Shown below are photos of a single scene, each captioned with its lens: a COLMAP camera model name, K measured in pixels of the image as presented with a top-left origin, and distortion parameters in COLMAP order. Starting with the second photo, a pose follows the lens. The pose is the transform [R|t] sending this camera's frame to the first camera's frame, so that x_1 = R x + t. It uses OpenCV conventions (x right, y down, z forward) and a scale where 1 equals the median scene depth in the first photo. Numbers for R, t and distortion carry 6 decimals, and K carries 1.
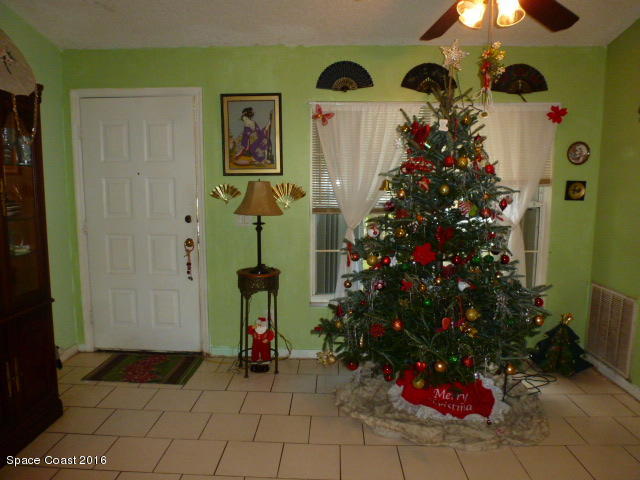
lens RADIAL K [[464.9, 0, 321.7], [0, 464.9, 242.3], [0, 0, 1]] dist [-0.056726, 0.023981]
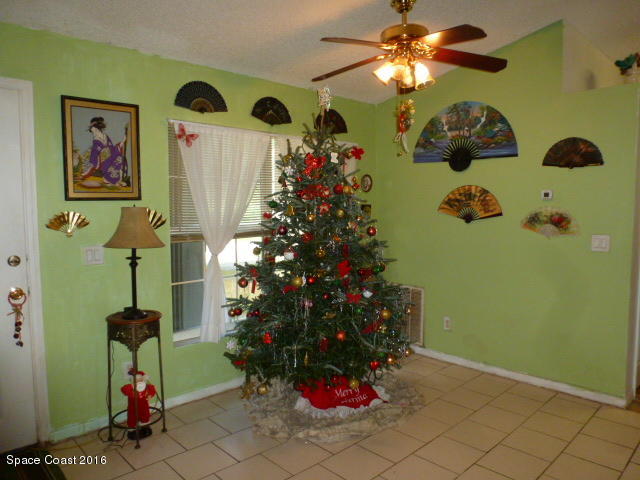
lens RADIAL K [[464.9, 0, 321.1], [0, 464.9, 241.8], [0, 0, 1]] dist [-0.056726, 0.023981]
pose [[0.698688, -0.060000, 0.712906, -0.475233], [0.097243, 0.995194, -0.011546, -0.026530], [-0.708786, 0.077392, 0.701165, 0.178115]]
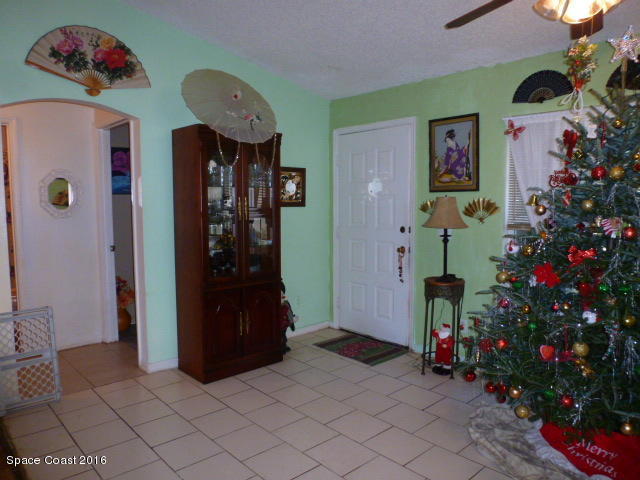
lens RADIAL K [[464.9, 0, 323.5], [0, 464.9, 243.1], [0, 0, 1]] dist [-0.056726, 0.023981]
pose [[0.704851, 0.060484, -0.706772, 0.418673], [-0.085258, 0.996359, 0.000239, 0.000571], [0.704213, 0.060089, 0.707441, 0.034707]]
